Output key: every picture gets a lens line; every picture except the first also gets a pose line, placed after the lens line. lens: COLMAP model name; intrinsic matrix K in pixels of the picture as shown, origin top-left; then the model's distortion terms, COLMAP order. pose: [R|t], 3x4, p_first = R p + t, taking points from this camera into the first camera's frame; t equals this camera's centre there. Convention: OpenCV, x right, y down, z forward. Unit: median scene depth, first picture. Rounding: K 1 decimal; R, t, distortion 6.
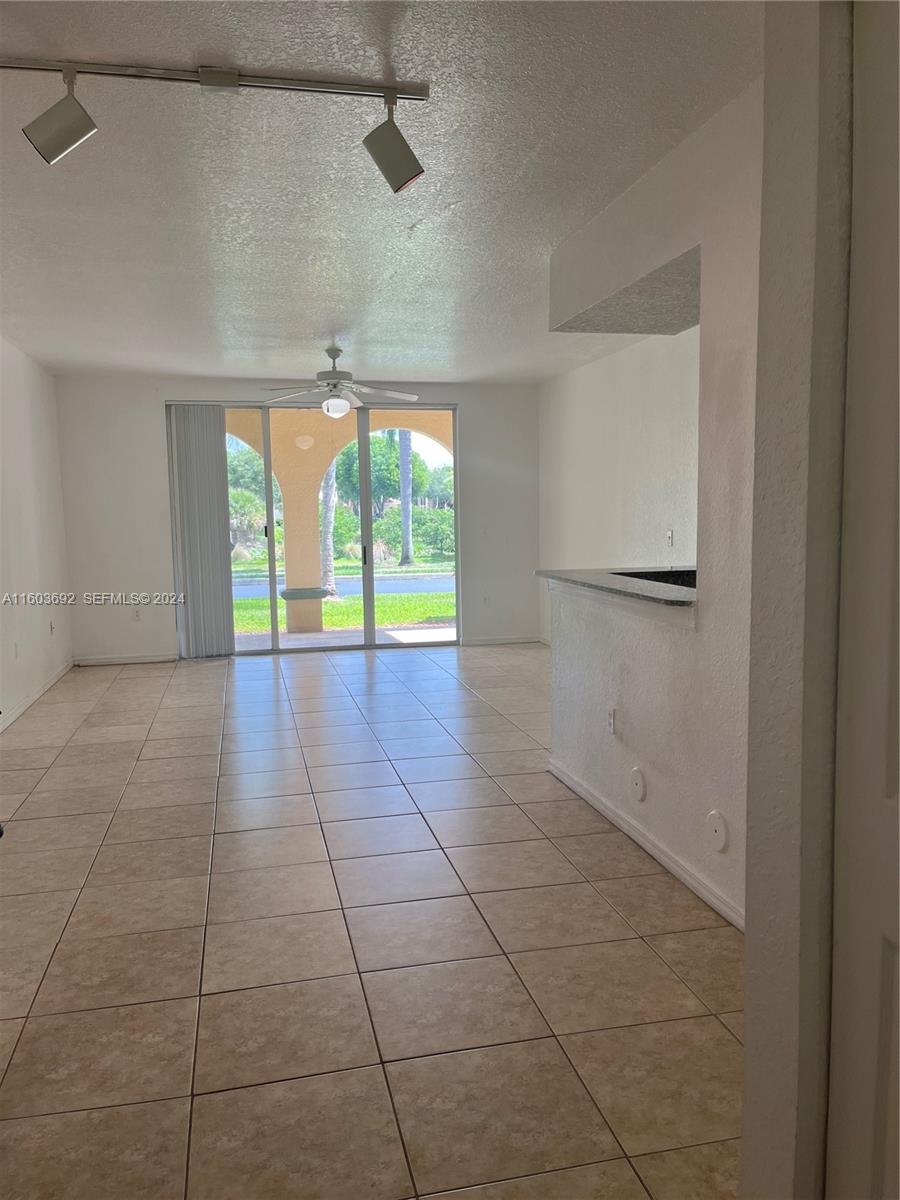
lens RADIAL K [[922.5, 0, 448.4], [0, 922.5, 603.0], [0, 0, 1]] dist [0.066811, -0.050199]
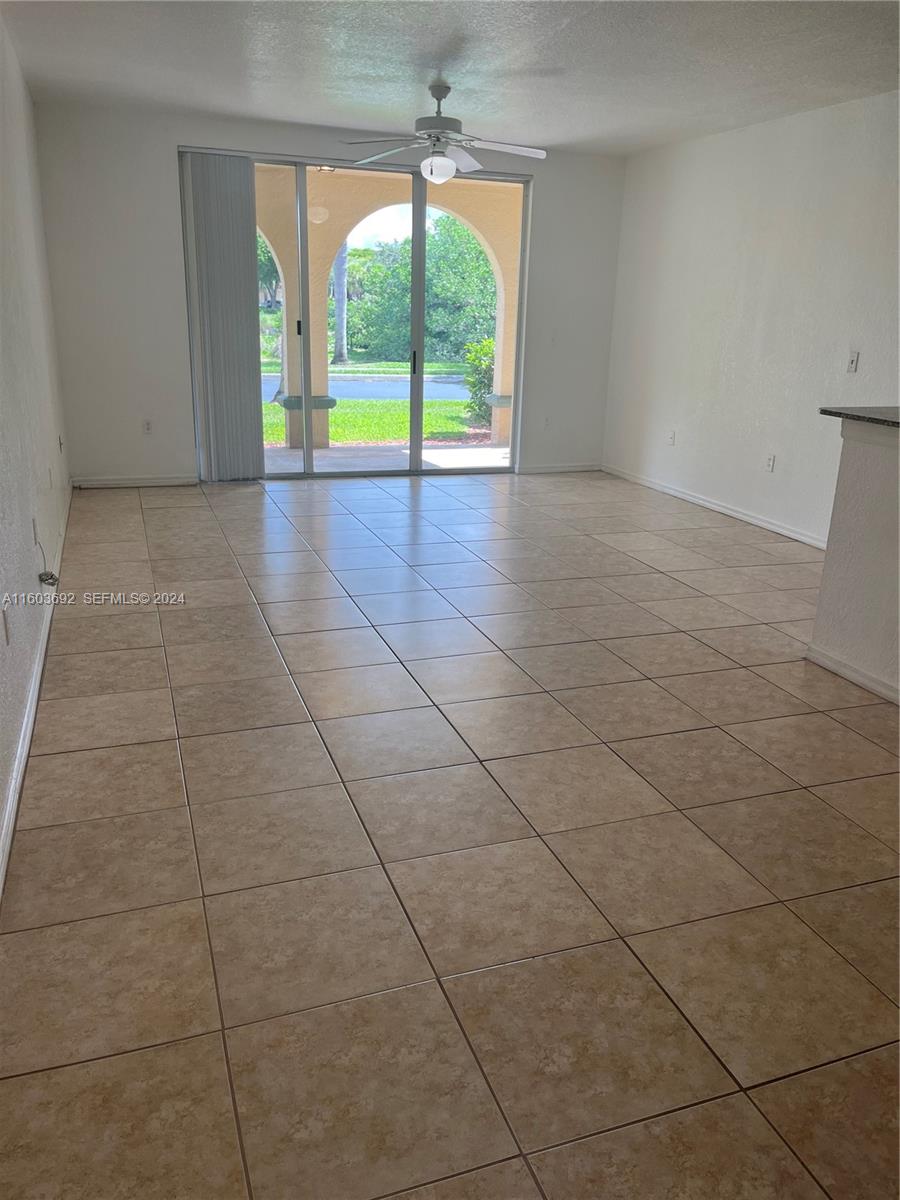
lens RADIAL K [[922.5, 0, 453.9], [0, 922.5, 593.6], [0, 0, 1]] dist [0.066811, -0.050199]
pose [[0.991354, 0.007908, 0.130979, -0.170167], [-0.034049, 0.979495, 0.198570, -0.015243], [-0.126723, -0.201313, 0.971295, 0.137464]]
